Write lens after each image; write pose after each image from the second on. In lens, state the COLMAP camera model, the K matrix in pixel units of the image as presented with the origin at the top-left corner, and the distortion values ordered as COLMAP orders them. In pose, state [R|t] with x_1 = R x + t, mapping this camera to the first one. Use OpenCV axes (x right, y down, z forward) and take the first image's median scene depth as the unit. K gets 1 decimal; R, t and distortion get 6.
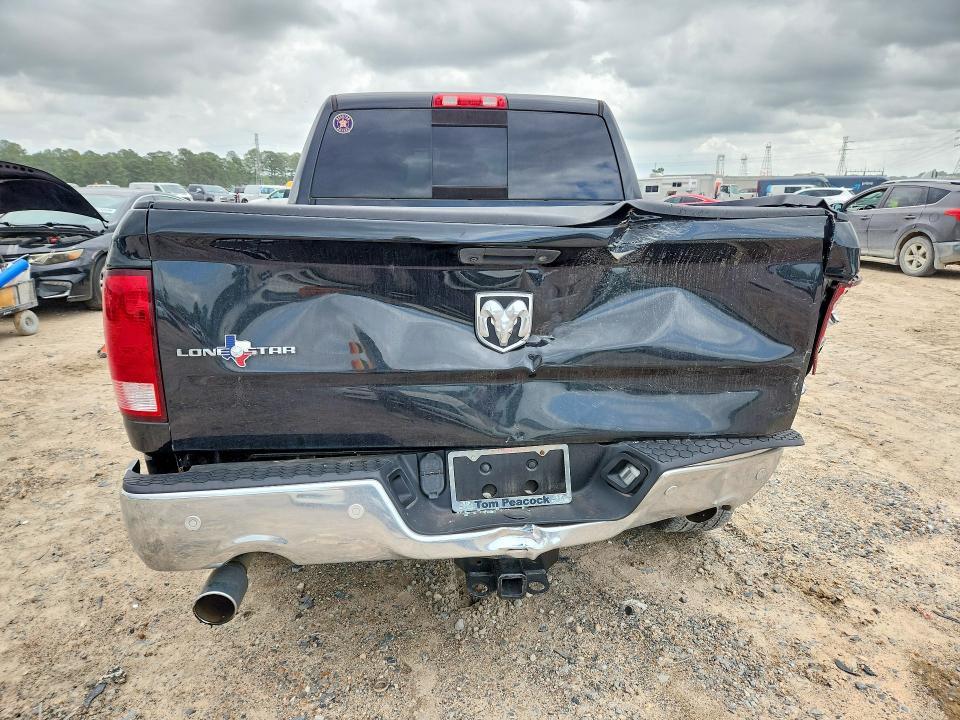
lens RADIAL K [[772.3, 0, 479.9], [0, 772.3, 357.1], [0, 0, 1]] dist [0.006616, -0.007322]
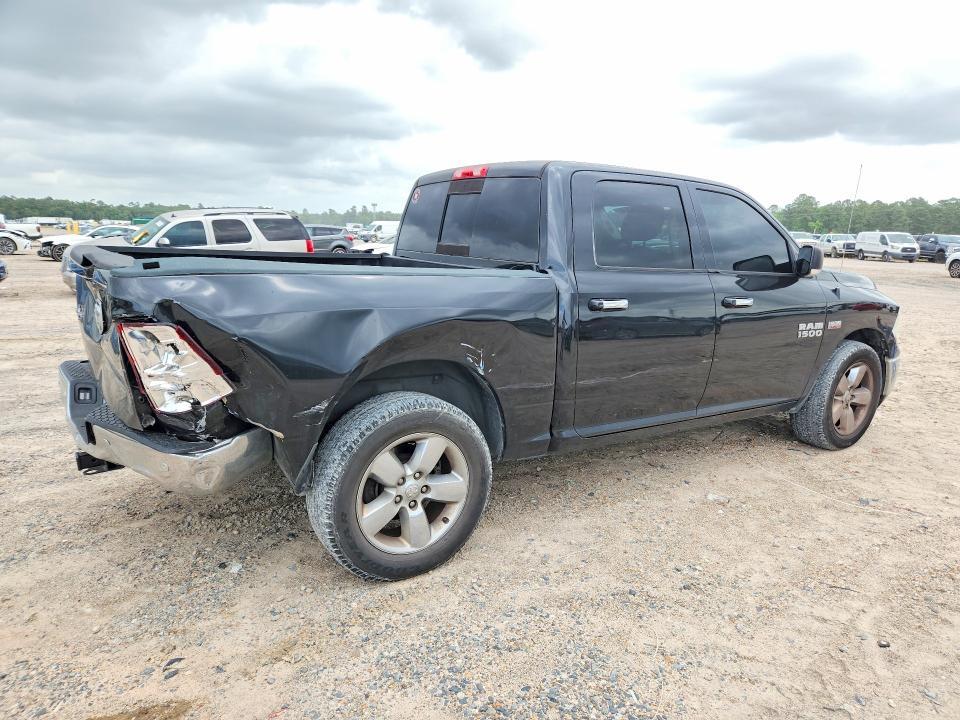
lens RADIAL K [[772.3, 0, 478.0], [0, 772.3, 362.5], [0, 0, 1]] dist [0.006616, -0.007322]
pose [[0.363813, 0.162568, -0.917176, 1.100942], [-0.206331, 0.974256, 0.090841, -0.161052], [0.908332, 0.156193, 0.387990, 0.604398]]
